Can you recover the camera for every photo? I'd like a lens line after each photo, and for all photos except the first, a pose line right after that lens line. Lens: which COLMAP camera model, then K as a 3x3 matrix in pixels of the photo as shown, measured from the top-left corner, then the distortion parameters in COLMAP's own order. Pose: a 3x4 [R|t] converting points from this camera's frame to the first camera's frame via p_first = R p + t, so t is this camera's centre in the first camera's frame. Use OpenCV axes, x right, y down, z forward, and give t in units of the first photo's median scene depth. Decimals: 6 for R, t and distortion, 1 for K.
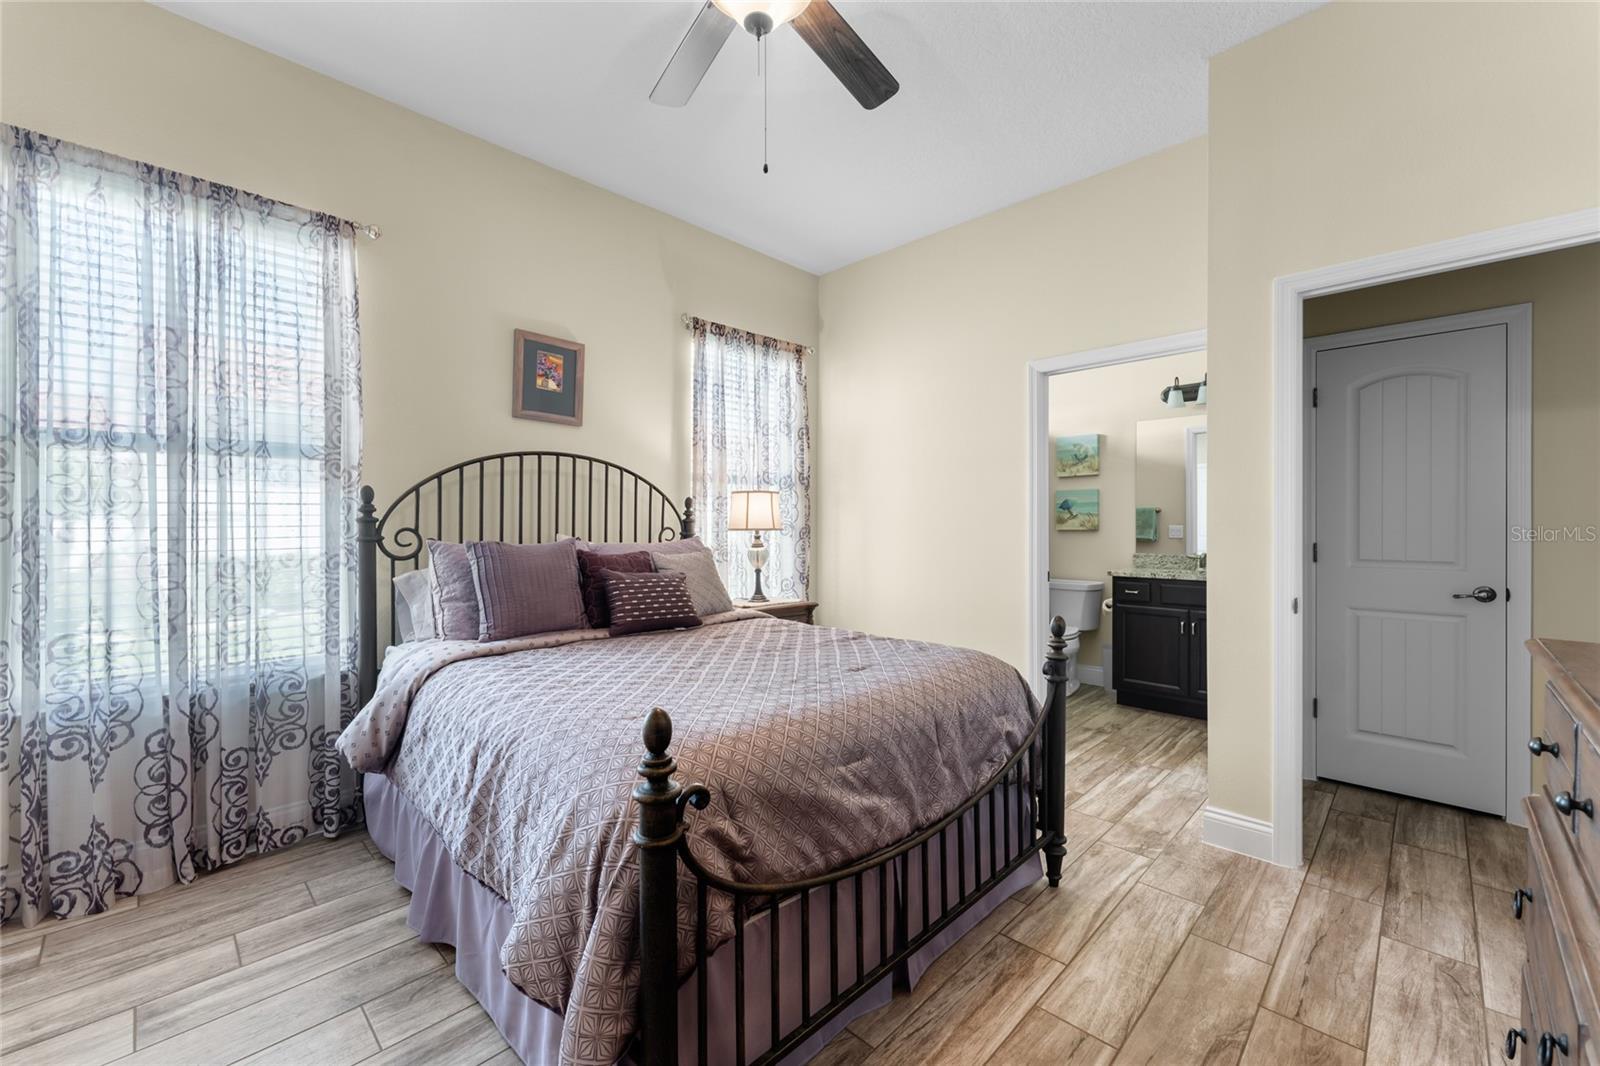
lens RADIAL K [[662.6, 0, 802.1], [0, 662.6, 524.1], [0, 0, 1]] dist [-0.001102, -0.000267]
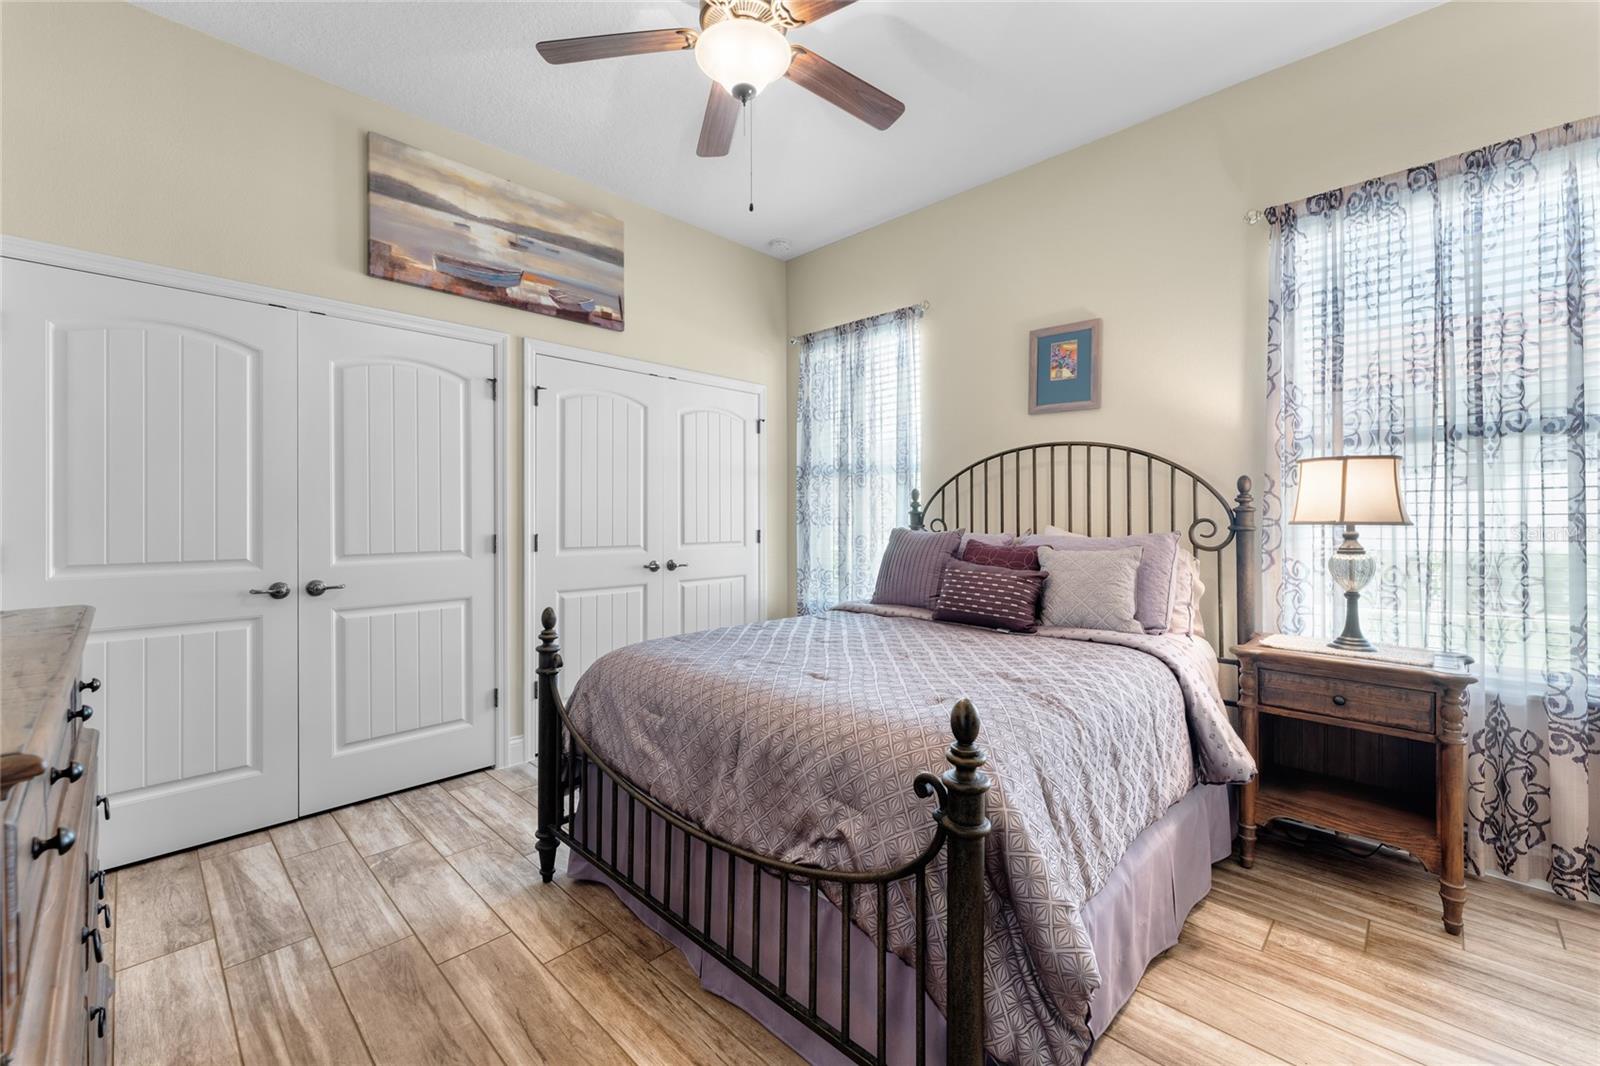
lens RADIAL K [[662.6, 0, 802.3], [0, 662.6, 526.8], [0, 0, 1]] dist [-0.001102, -0.000267]
pose [[-0.023964, 0.014128, -0.999613, 0.616352], [0.001482, 0.999900, 0.014097, 0.002713], [0.999712, -0.001144, -0.023982, 0.632258]]
